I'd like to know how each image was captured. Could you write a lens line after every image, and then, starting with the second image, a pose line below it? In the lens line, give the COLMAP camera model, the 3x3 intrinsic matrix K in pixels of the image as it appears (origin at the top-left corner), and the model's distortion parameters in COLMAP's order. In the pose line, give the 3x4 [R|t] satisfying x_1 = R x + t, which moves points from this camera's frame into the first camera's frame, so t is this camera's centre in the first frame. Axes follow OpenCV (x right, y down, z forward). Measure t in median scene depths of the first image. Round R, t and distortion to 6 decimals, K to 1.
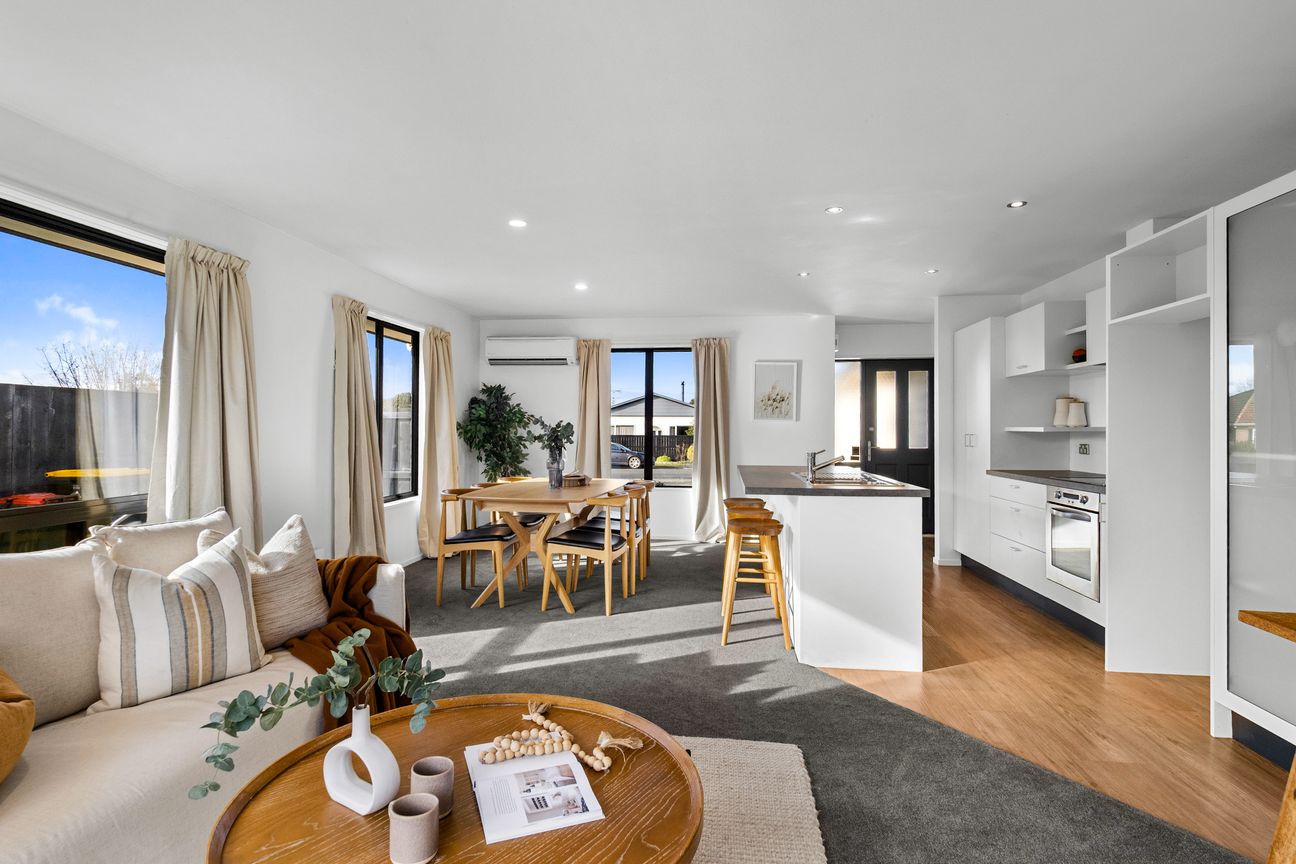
lens RADIAL K [[640.3, 0, 646.0], [0, 640.3, 421.5], [0, 0, 1]] dist [-0.000775, -0.000157]
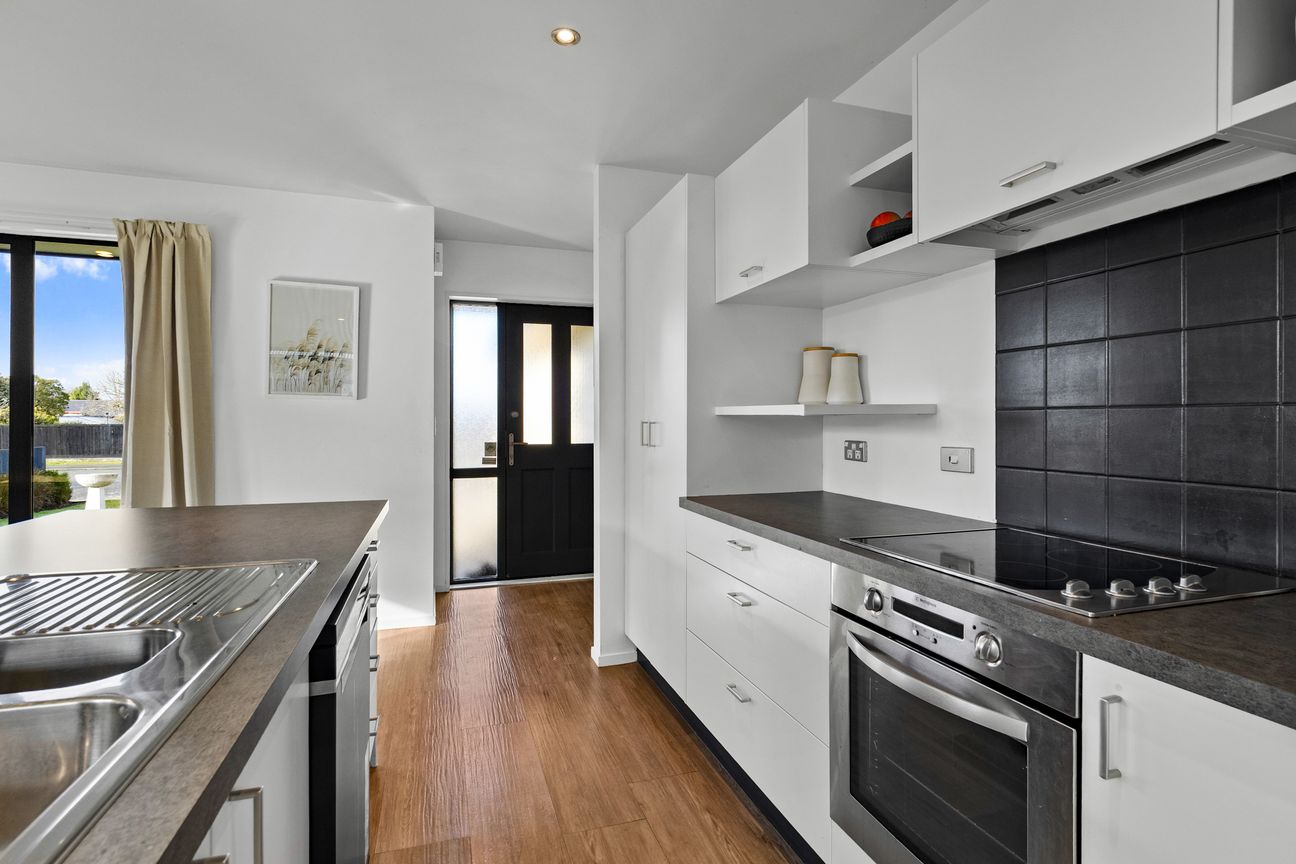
lens RADIAL K [[640.3, 0, 646.0], [0, 640.3, 421.5], [0, 0, 1]] dist [-0.000775, -0.000157]
pose [[0.900091, -0.006492, 0.435654, 0.276198], [-0.002120, 0.999812, 0.019279, 0.009679], [-0.435697, -0.018276, 0.899908, 0.533353]]
